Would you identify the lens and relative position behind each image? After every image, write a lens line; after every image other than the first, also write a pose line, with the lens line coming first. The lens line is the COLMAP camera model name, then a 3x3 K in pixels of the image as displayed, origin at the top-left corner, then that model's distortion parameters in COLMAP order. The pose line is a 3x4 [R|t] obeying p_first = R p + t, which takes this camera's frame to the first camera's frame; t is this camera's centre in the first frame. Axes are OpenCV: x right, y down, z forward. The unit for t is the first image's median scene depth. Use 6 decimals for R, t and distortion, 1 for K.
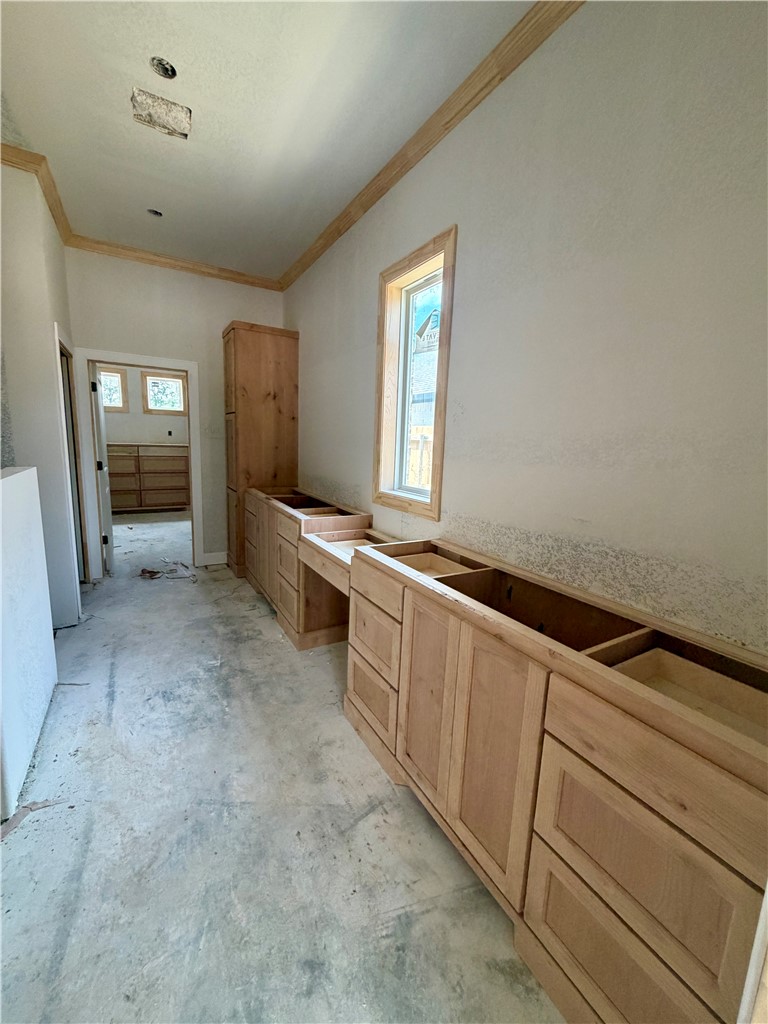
lens RADIAL K [[411.4, 0, 385.4], [0, 411.4, 511.2], [0, 0, 1]] dist [0.000968, -0.000152]
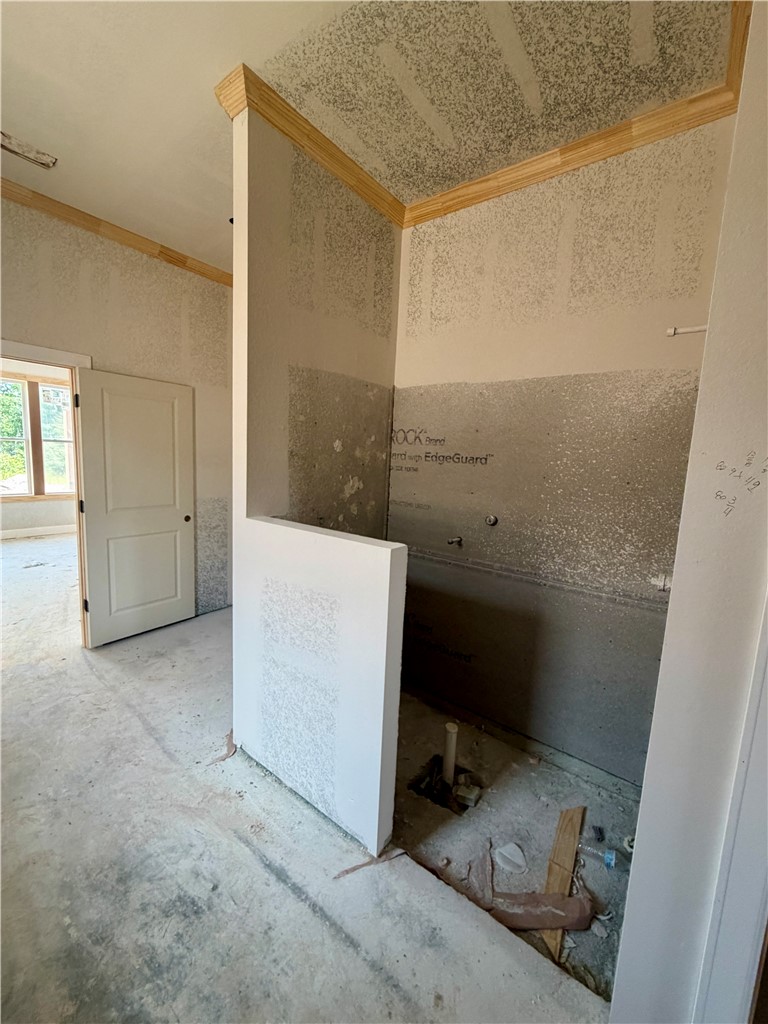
lens RADIAL K [[411.4, 0, 383.5], [0, 411.4, 512.4], [0, 0, 1]] dist [0.000968, -0.000152]
pose [[-0.924656, -0.034504, -0.379238, -0.570046], [-0.145234, 0.952566, 0.267443, -0.332591], [0.352021, 0.302371, -0.885806, 1.533778]]
